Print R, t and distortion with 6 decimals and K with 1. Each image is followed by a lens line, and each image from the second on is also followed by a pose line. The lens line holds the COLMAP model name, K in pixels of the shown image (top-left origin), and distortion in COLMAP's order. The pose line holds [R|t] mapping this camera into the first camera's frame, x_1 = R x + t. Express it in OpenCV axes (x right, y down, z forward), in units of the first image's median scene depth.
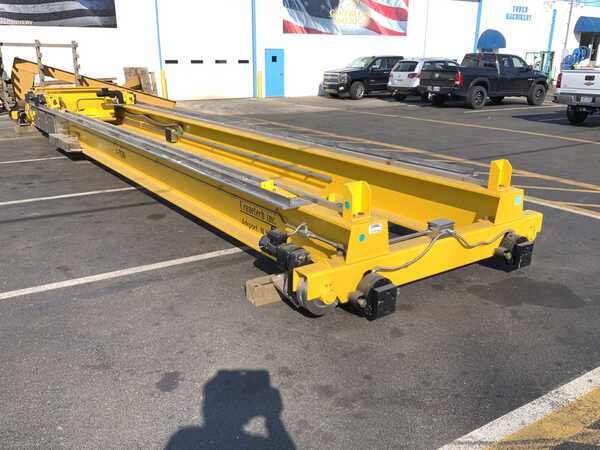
lens RADIAL K [[513.1, 0, 300.0], [0, 513.1, 225.0], [0, 0, 1]] dist [0.092255, -0.198577]
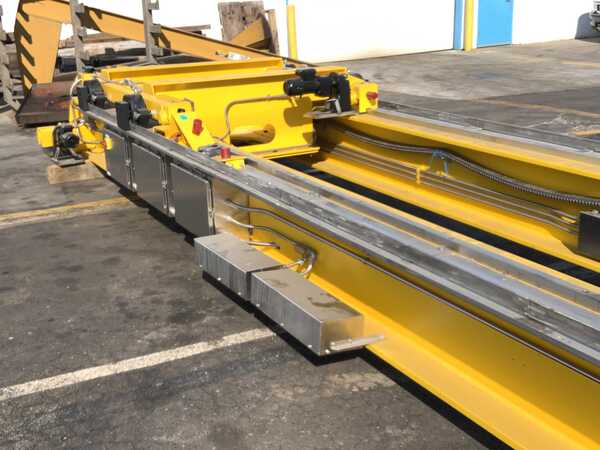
lens RADIAL K [[792.9, 0, 300.0], [0, 792.9, 225.0], [0, 0, 1]] dist [0.055538, -0.009374]
pose [[0.991460, -0.006789, -0.130237, -0.355451], [0.005645, 0.999942, -0.009151, -0.176404], [0.130292, 0.008338, 0.991441, 0.536213]]
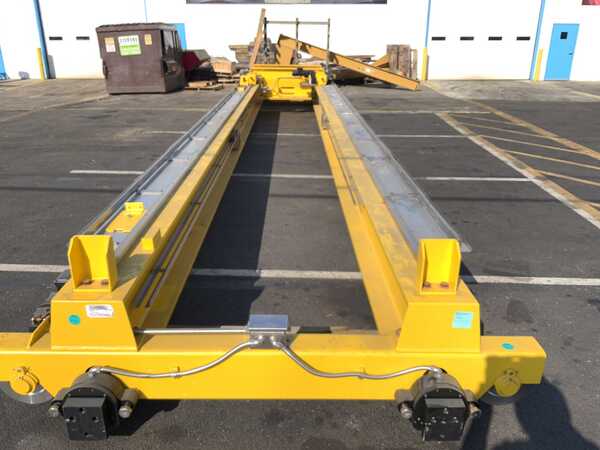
lens RADIAL K [[495.6, 0, 300.0], [0, 495.6, 225.0], [0, 0, 1]] dist [0.093113, -0.178259]
pose [[0.823622, 0.201884, -0.529990, 0.232051], [-0.172640, 0.979396, 0.104783, -0.073107], [0.540224, 0.005196, 0.841505, 0.202934]]
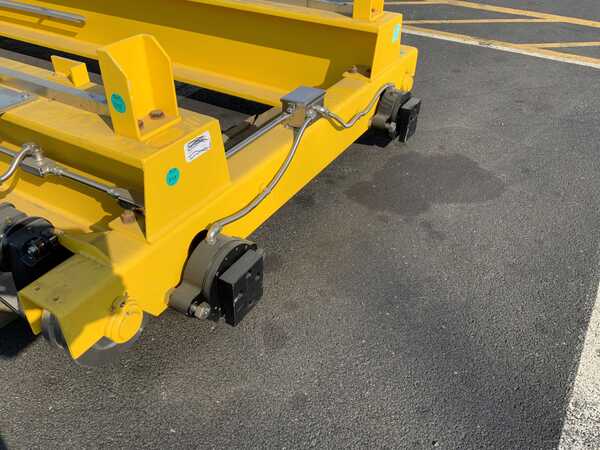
lens RADIAL K [[495.6, 0, 300.0], [0, 495.6, 225.0], [0, 0, 1]] dist [0.093113, -0.178259]
pose [[0.910353, -0.237581, 0.338839, 0.022106], [0.113380, 0.930644, 0.347918, -0.024180], [-0.397997, -0.278311, 0.874152, 0.192855]]
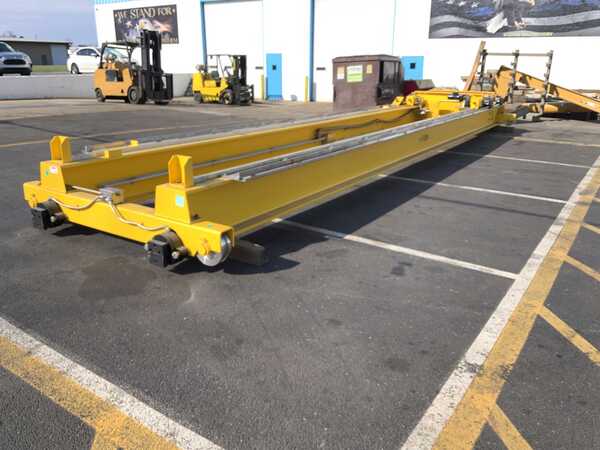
lens RADIAL K [[495.6, 0, 300.0], [0, 495.6, 225.0], [0, 0, 1]] dist [0.093113, -0.178259]
pose [[0.384776, 0.279585, -0.879647, 0.567343], [-0.293767, 0.940558, 0.170445, -0.096724], [0.875013, 0.192828, 0.444037, 0.344307]]
